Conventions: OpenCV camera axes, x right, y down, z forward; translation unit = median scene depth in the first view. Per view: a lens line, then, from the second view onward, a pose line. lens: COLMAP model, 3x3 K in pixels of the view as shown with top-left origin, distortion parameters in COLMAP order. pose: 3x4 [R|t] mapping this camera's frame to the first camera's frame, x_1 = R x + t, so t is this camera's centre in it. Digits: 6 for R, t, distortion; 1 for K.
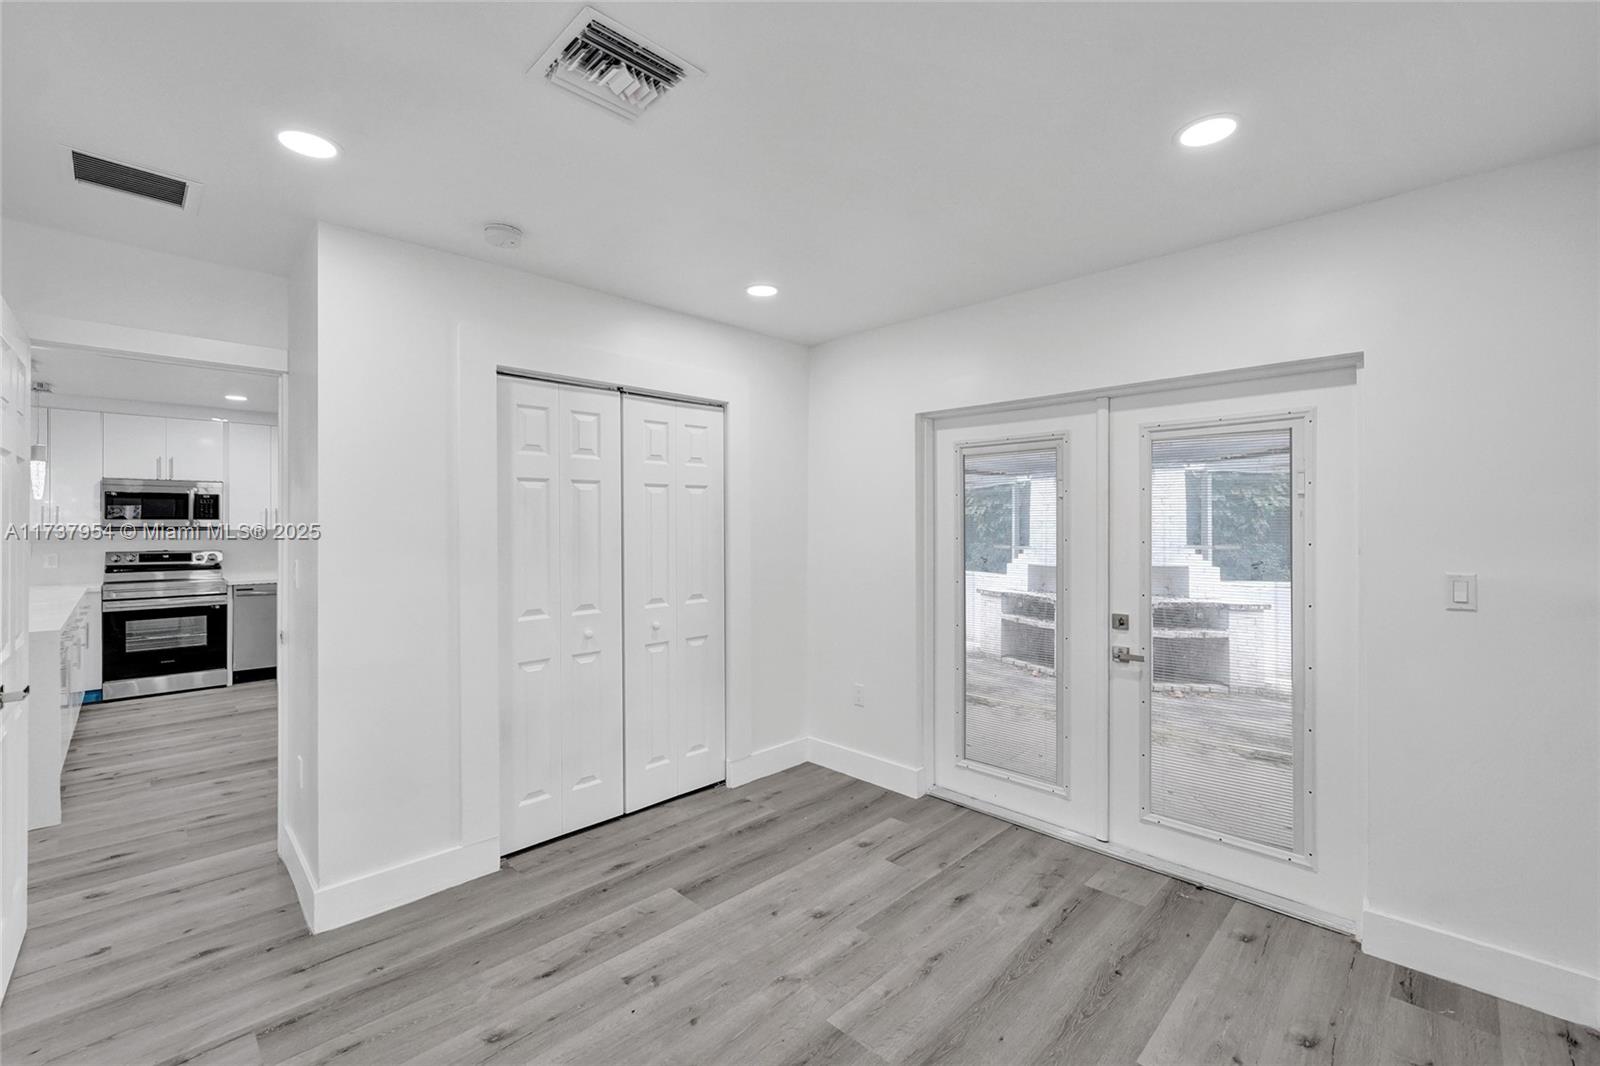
lens RADIAL K [[682.3, 0, 780.8], [0, 682.3, 533.8], [0, 0, 1]] dist [-0.013689, 0.003052]
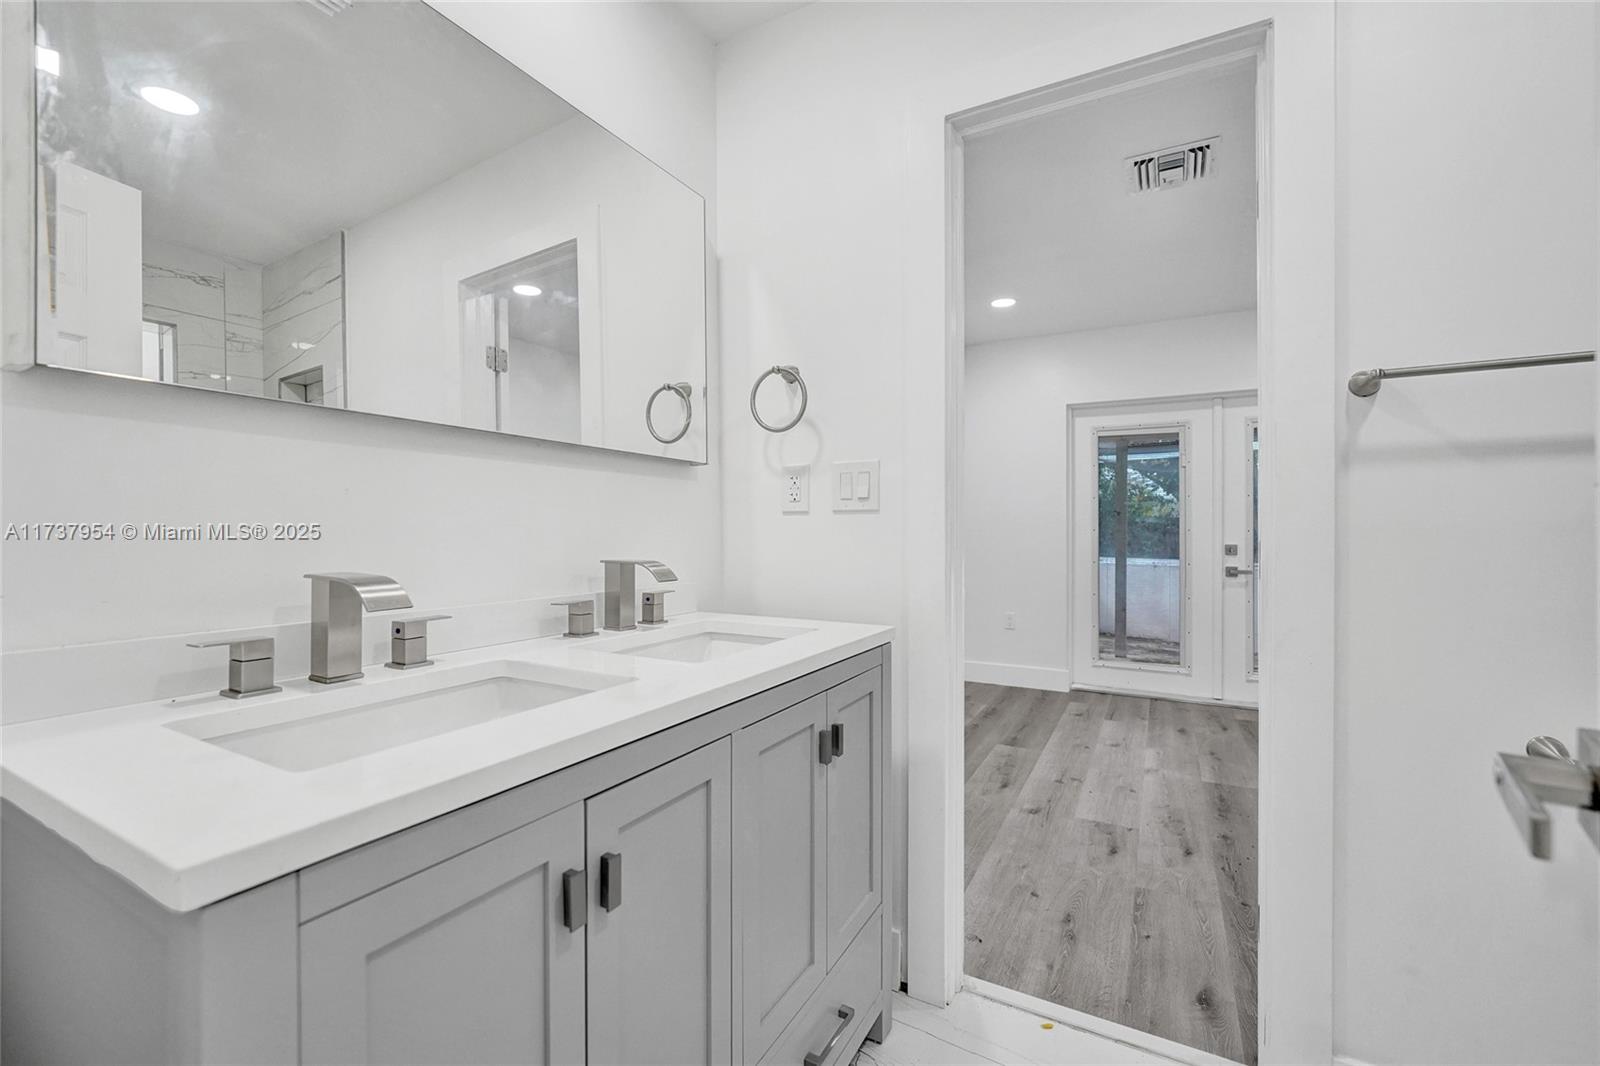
lens RADIAL K [[682.3, 0, 788.8], [0, 682.3, 539.0], [0, 0, 1]] dist [-0.013689, 0.003052]
pose [[0.956727, 0.006381, 0.290918, -0.861326], [-0.005206, 0.999975, -0.004812, 0.119193], [-0.290942, 0.003089, 0.956736, -0.138743]]
